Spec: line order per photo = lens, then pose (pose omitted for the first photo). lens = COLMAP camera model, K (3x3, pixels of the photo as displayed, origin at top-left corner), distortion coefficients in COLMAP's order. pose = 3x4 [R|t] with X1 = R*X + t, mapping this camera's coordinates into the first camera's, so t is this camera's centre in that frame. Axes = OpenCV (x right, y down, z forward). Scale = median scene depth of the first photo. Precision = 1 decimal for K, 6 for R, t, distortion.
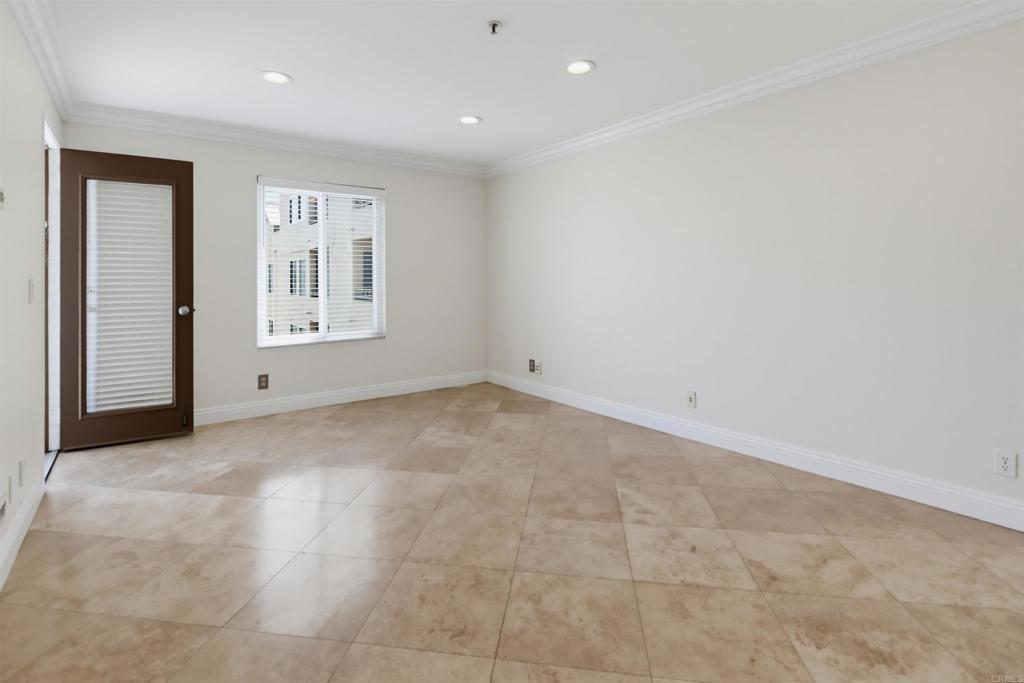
lens RADIAL K [[492.4, 0, 510.3], [0, 492.4, 274.7], [0, 0, 1]] dist [-0.003728, 0.000452]
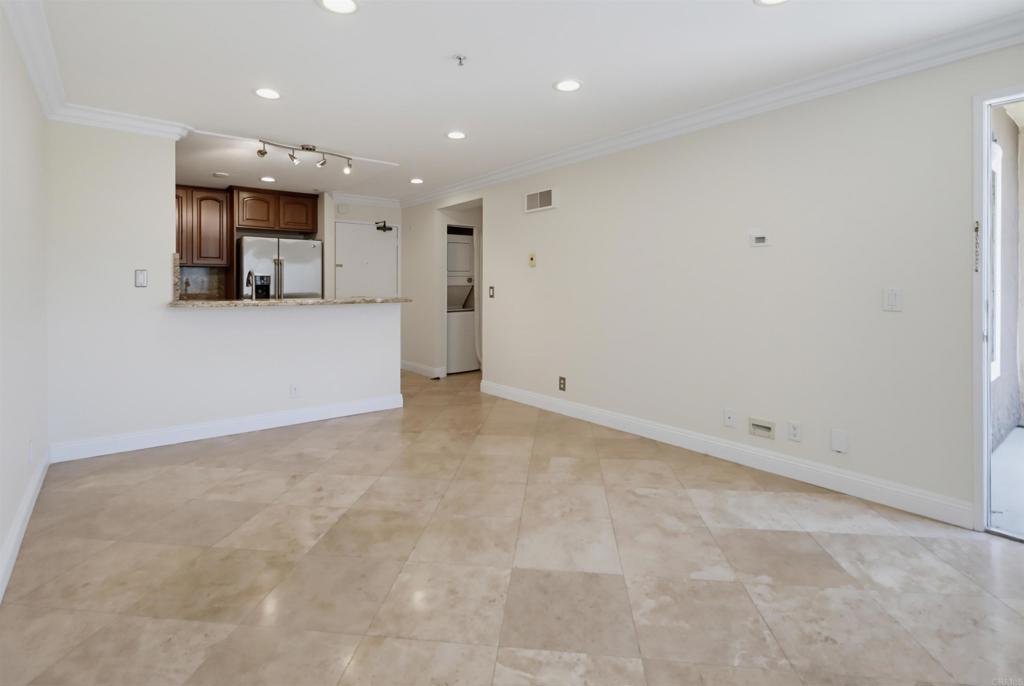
lens RADIAL K [[497.4, 0, 508.5], [0, 497.4, 288.4], [0, 0, 1]] dist [-0.003155, 0.000291]
pose [[-0.999583, 0.009376, -0.027319, -0.075859], [0.009472, 0.999949, -0.003369, 0.003126], [0.027286, -0.003626, -0.999621, 1.480008]]
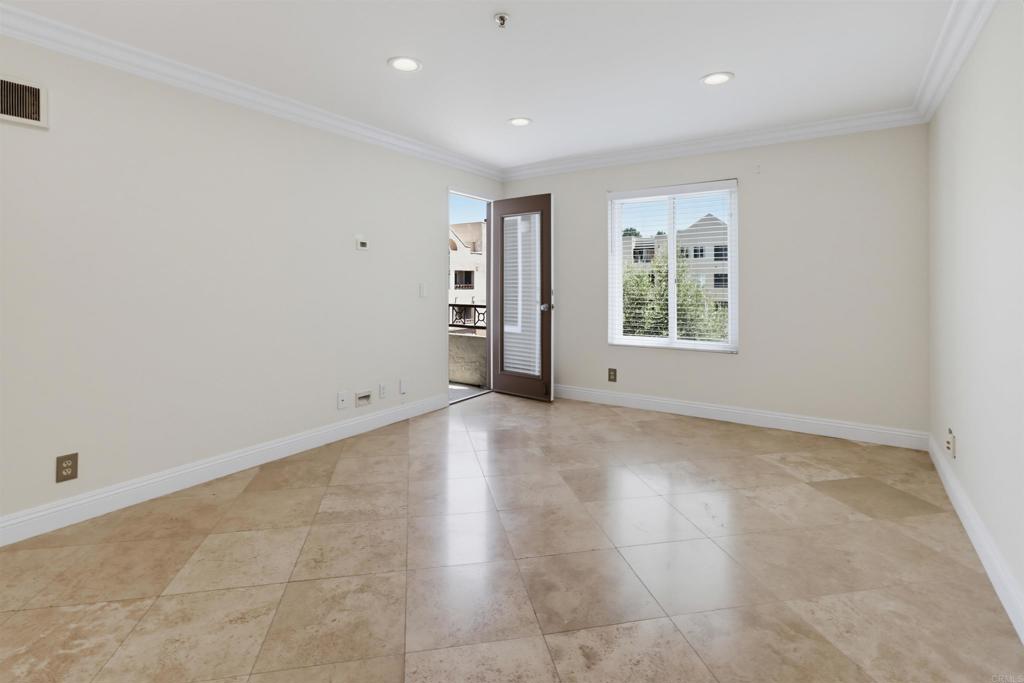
lens RADIAL K [[496.1, 0, 499.0], [0, 496.1, 280.8], [0, 0, 1]] dist [-0.011885, 0.001106]
pose [[0.314038, 0.003809, -0.949403, 0.605527], [0.008043, 0.999945, 0.006673, -0.008345], [0.949376, -0.009732, 0.313990, 0.495642]]
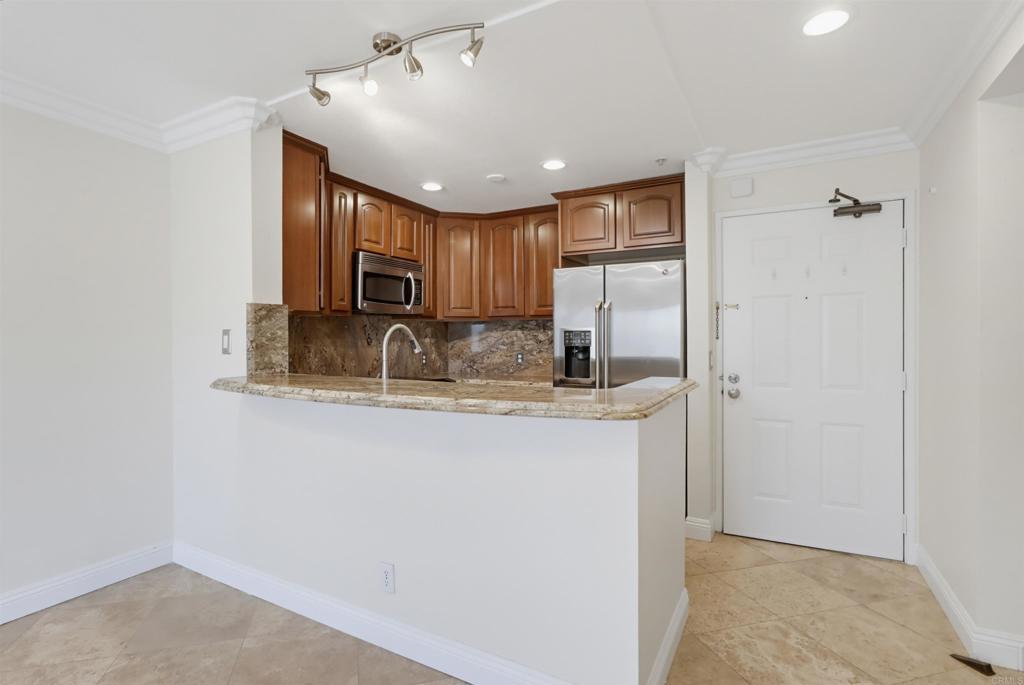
lens RADIAL K [[506.3, 0, 478.1], [0, 506.3, 339.4], [0, 0, 1]] dist [-0.016247, 0.000425]
pose [[-0.376485, 0.008085, 0.926387, -0.163837], [-0.002868, 0.999947, -0.009892, -0.026123], [-0.926418, -0.006381, -0.376442, 0.327206]]
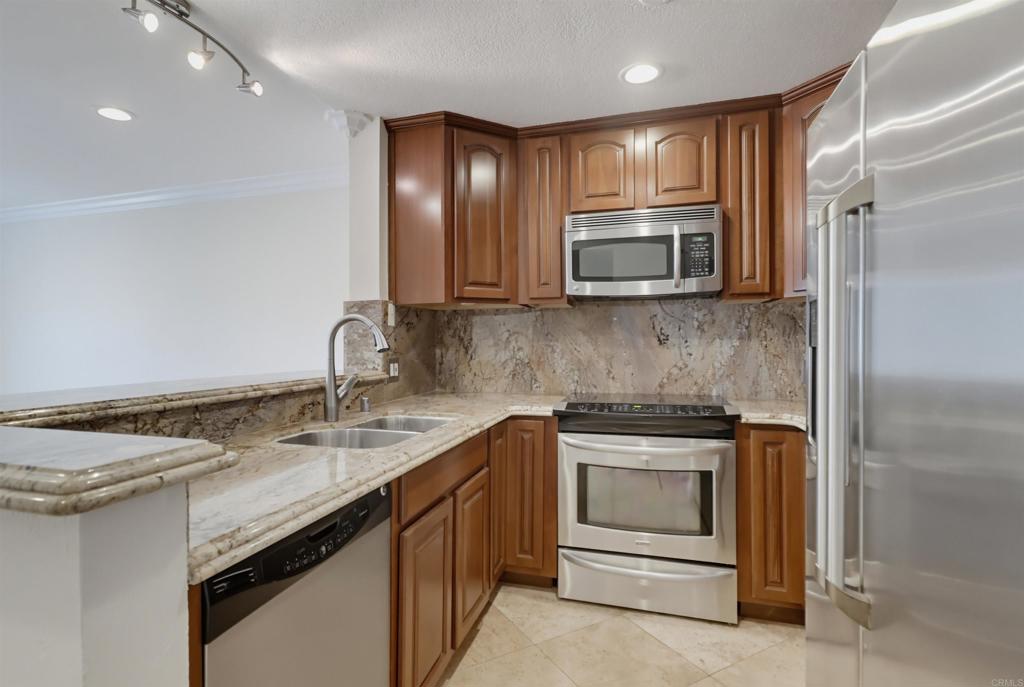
lens RADIAL K [[500.6, 0, 487.9], [0, 500.6, 344.4], [0, 0, 1]] dist [-0.006504, 0.000749]
pose [[0.807390, 0.005758, 0.589990, 0.354946], [-0.009695, 0.999947, 0.003509, -0.023910], [-0.589939, -0.008553, 0.807403, -0.394161]]
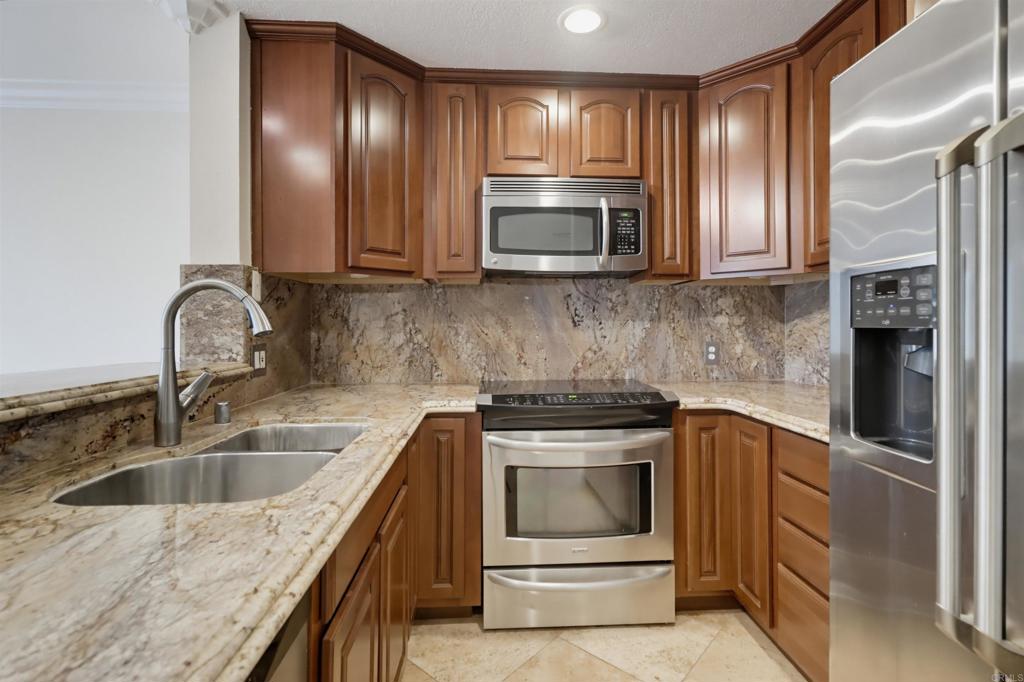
lens RADIAL K [[486.5, 0, 513.4], [0, 486.5, 324.7], [0, 0, 1]] dist [-0.015347, 0.014099]
pose [[0.551536, 0.010703, 0.834082, 0.391254], [-0.011594, 0.999919, -0.005165, -0.021352], [-0.834070, -0.006821, 0.551616, -0.232090]]
